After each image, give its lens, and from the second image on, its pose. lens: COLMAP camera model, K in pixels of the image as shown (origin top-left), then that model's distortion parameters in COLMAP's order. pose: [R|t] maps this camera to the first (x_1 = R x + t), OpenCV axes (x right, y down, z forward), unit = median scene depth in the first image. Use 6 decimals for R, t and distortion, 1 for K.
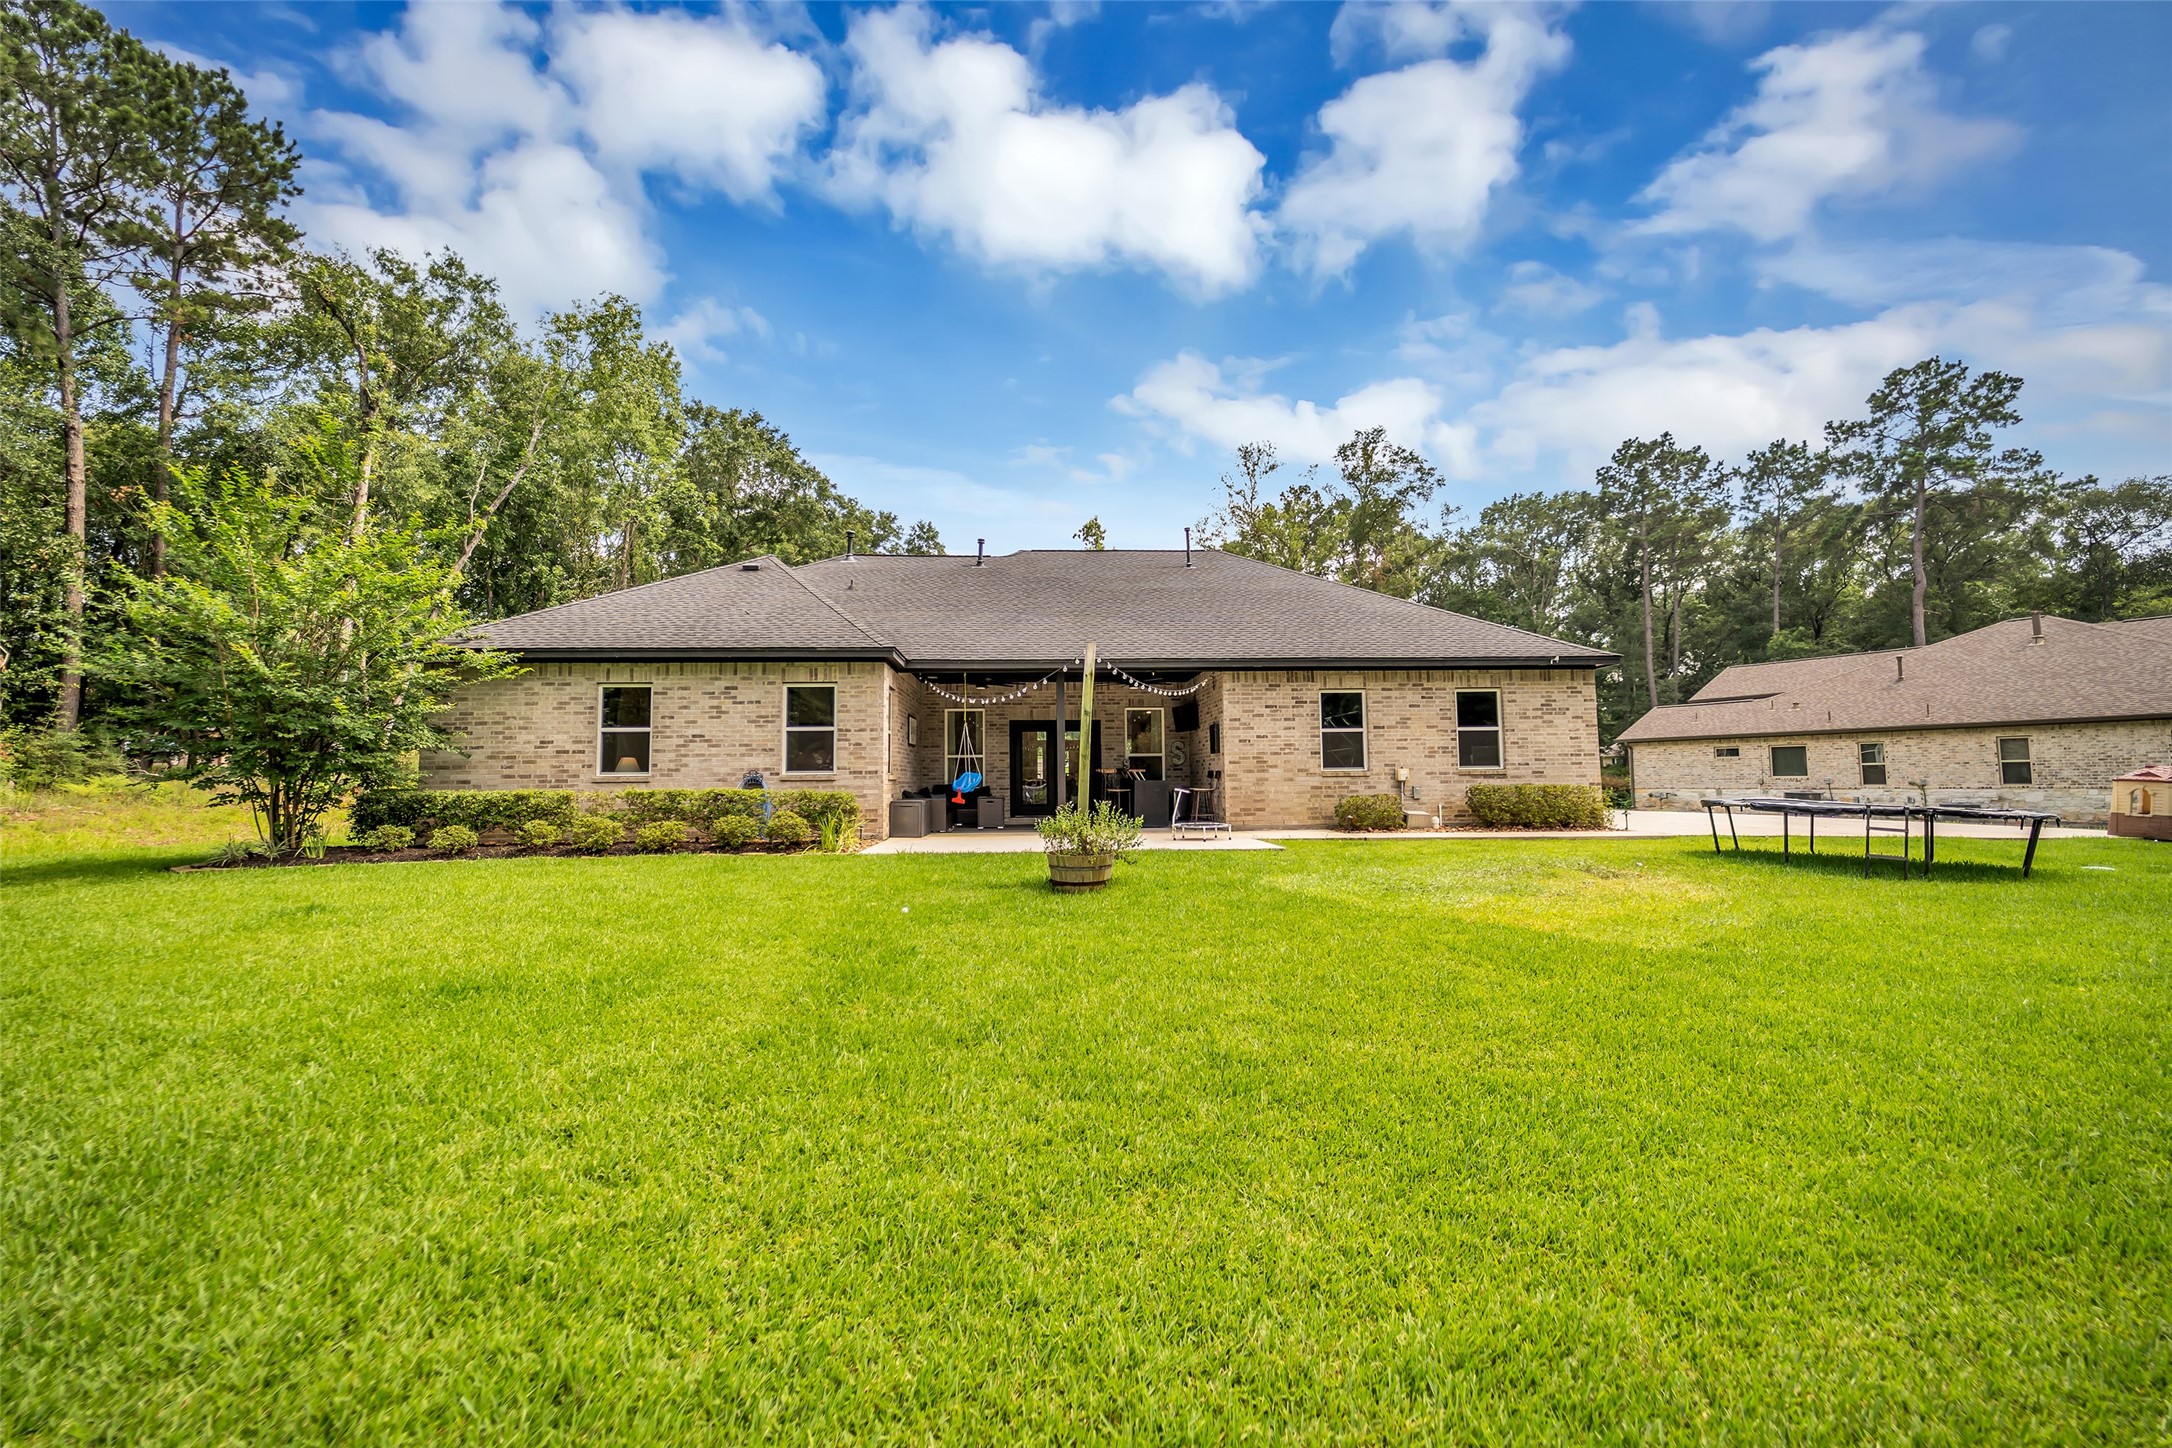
lens RADIAL K [[876.7, 0, 1086.0], [0, 876.7, 724.0], [0, 0, 1]] dist [0.000233, -0.000087]
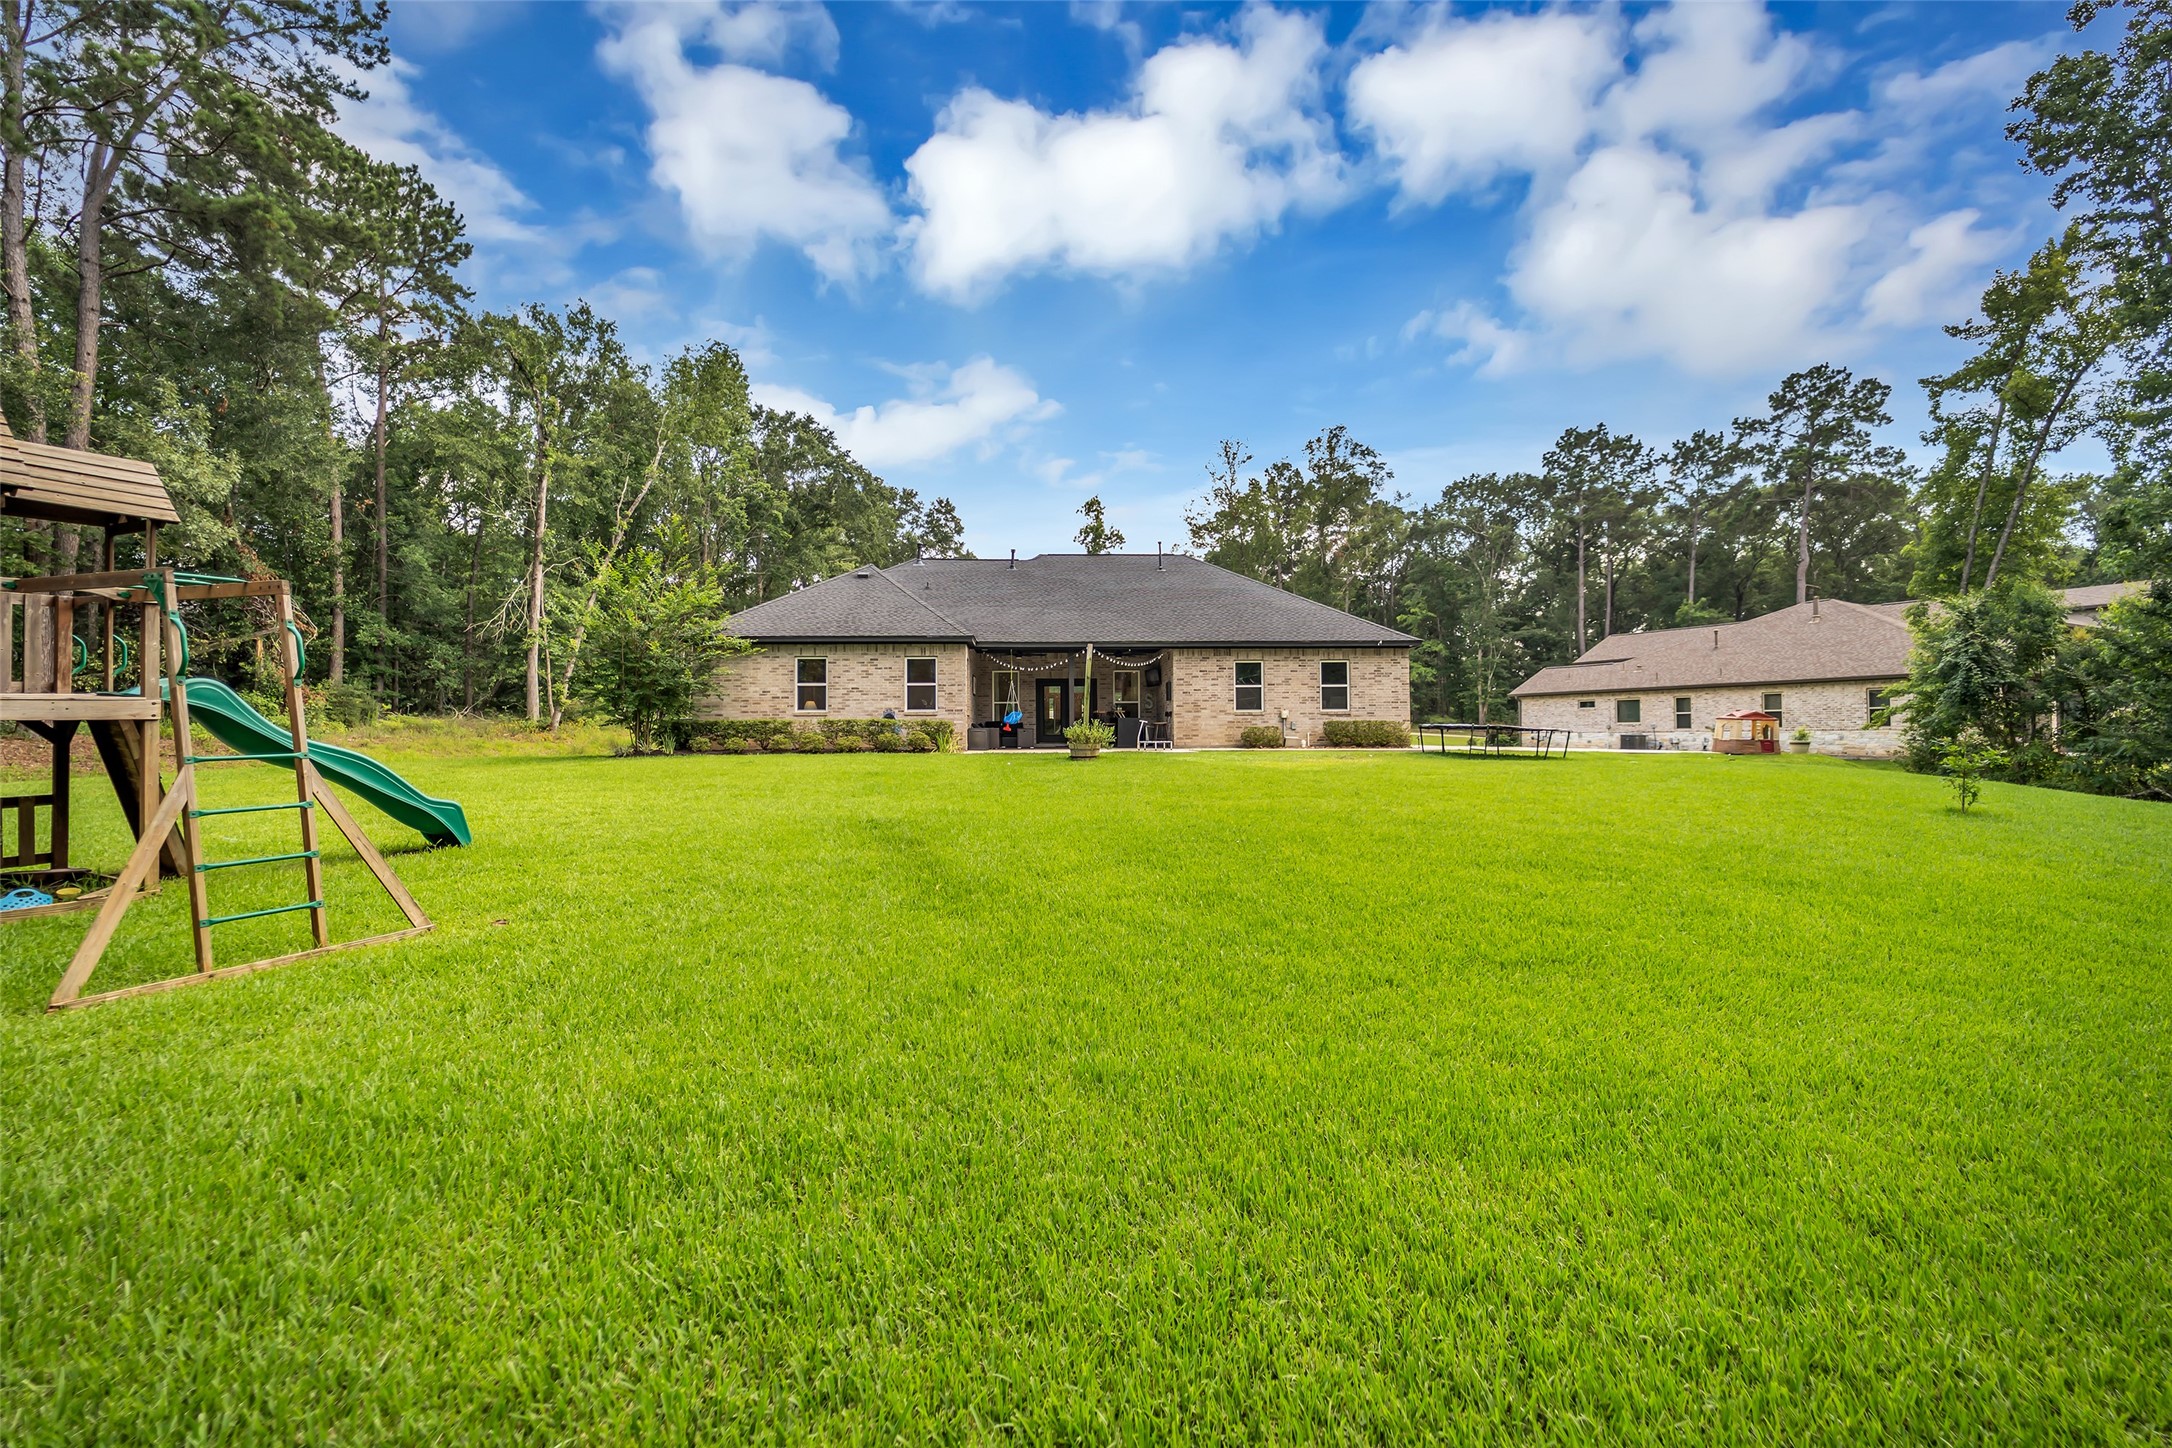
lens RADIAL K [[876.7, 0, 1086.0], [0, 876.7, 724.0], [0, 0, 1]] dist [0.000233, -0.000087]
pose [[0.999993, 0.003506, -0.000873, -0.000386], [-0.003456, 0.998655, 0.051724, -0.003060], [0.001053, -0.051720, 0.998661, -0.323170]]
